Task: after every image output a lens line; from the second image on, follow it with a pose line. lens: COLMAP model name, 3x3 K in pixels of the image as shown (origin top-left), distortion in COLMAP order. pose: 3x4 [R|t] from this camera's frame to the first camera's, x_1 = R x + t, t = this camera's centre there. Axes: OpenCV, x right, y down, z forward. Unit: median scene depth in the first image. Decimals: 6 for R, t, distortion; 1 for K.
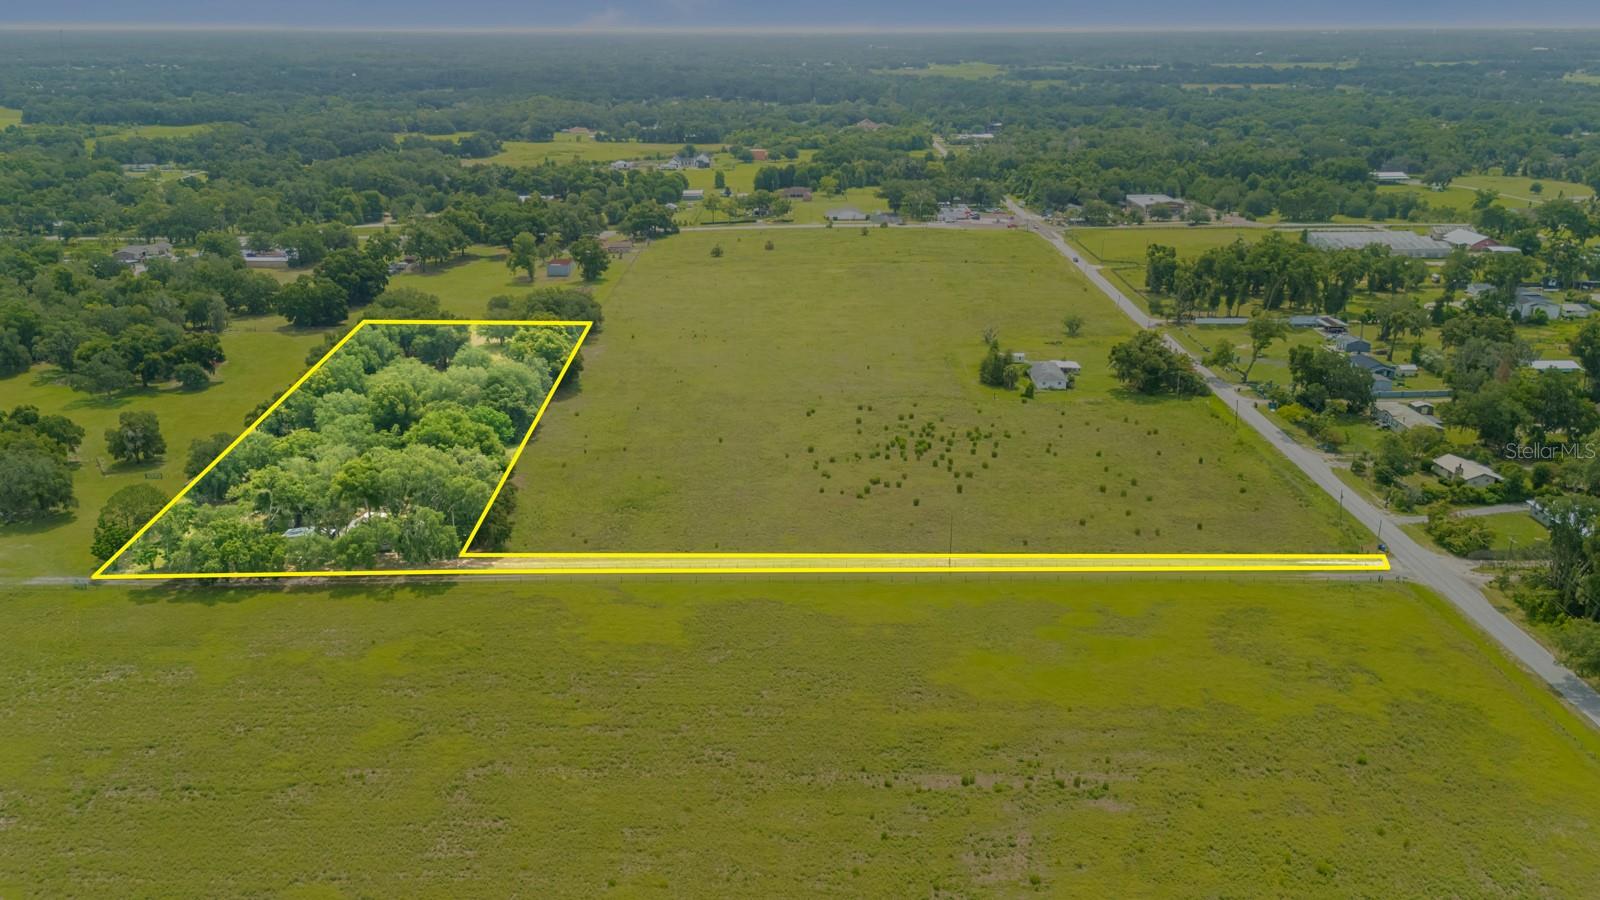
lens RADIAL K [[1175.7, 0, 800.0], [0, 1175.7, 450.0], [0, 0, 1]] dist [0.102406, -0.124505]
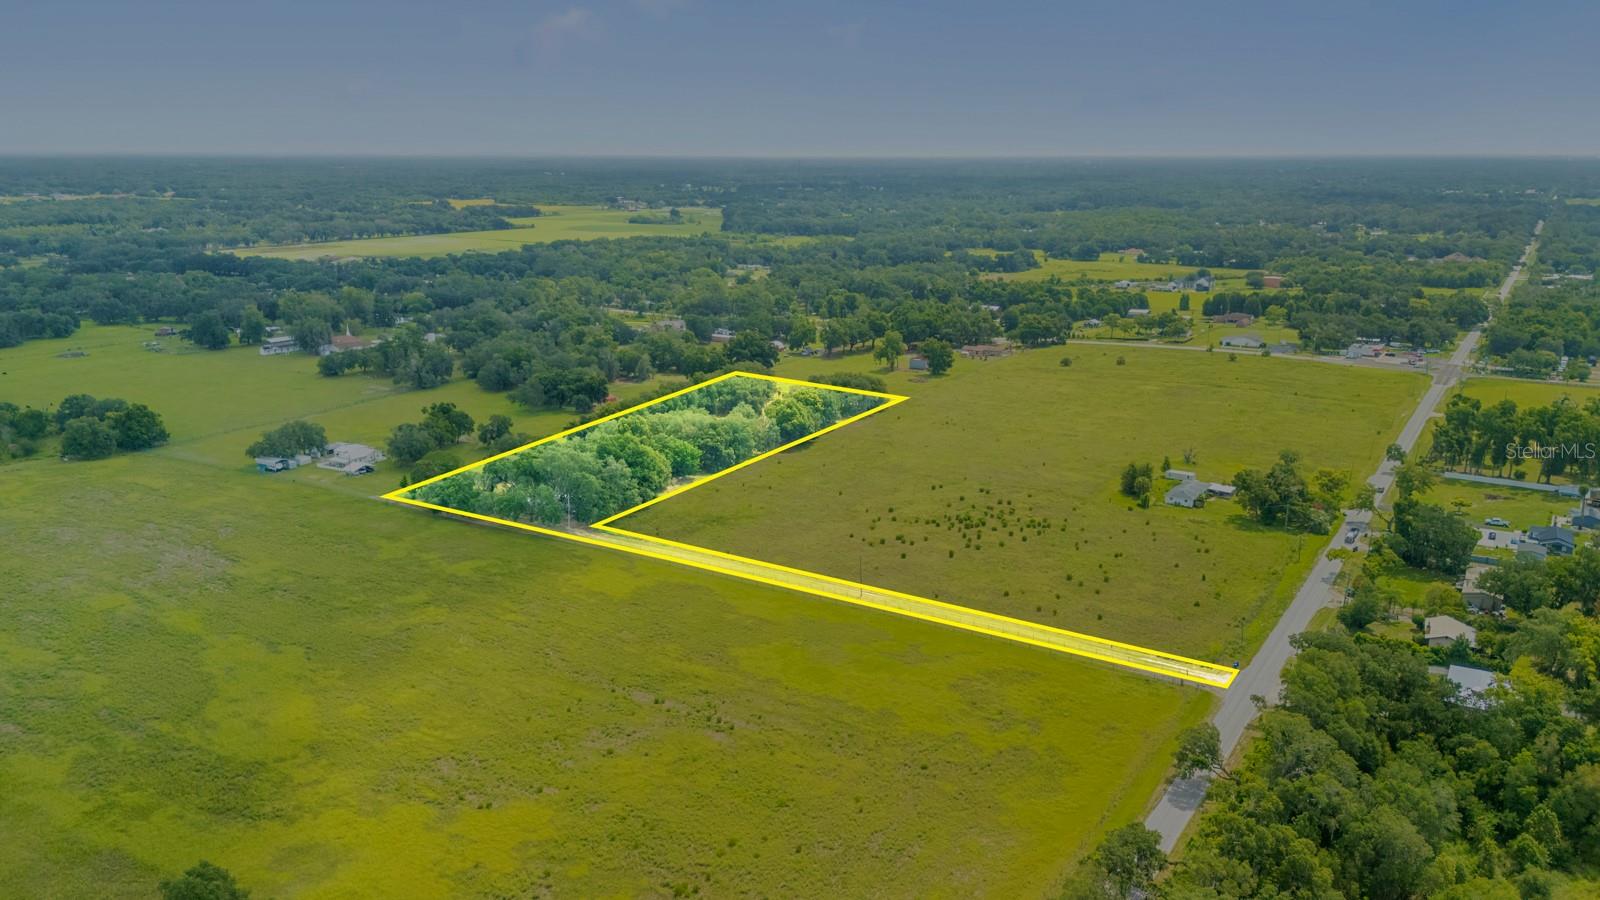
lens RADIAL K [[1175.7, 0, 800.0], [0, 1175.7, 450.0], [0, 0, 1]] dist [0.102406, -0.124505]
pose [[0.846462, 0.134344, -0.515223, 0.306283], [-0.182514, 0.982230, -0.043737, 0.004954], [0.500191, 0.131057, 0.855940, -0.050764]]
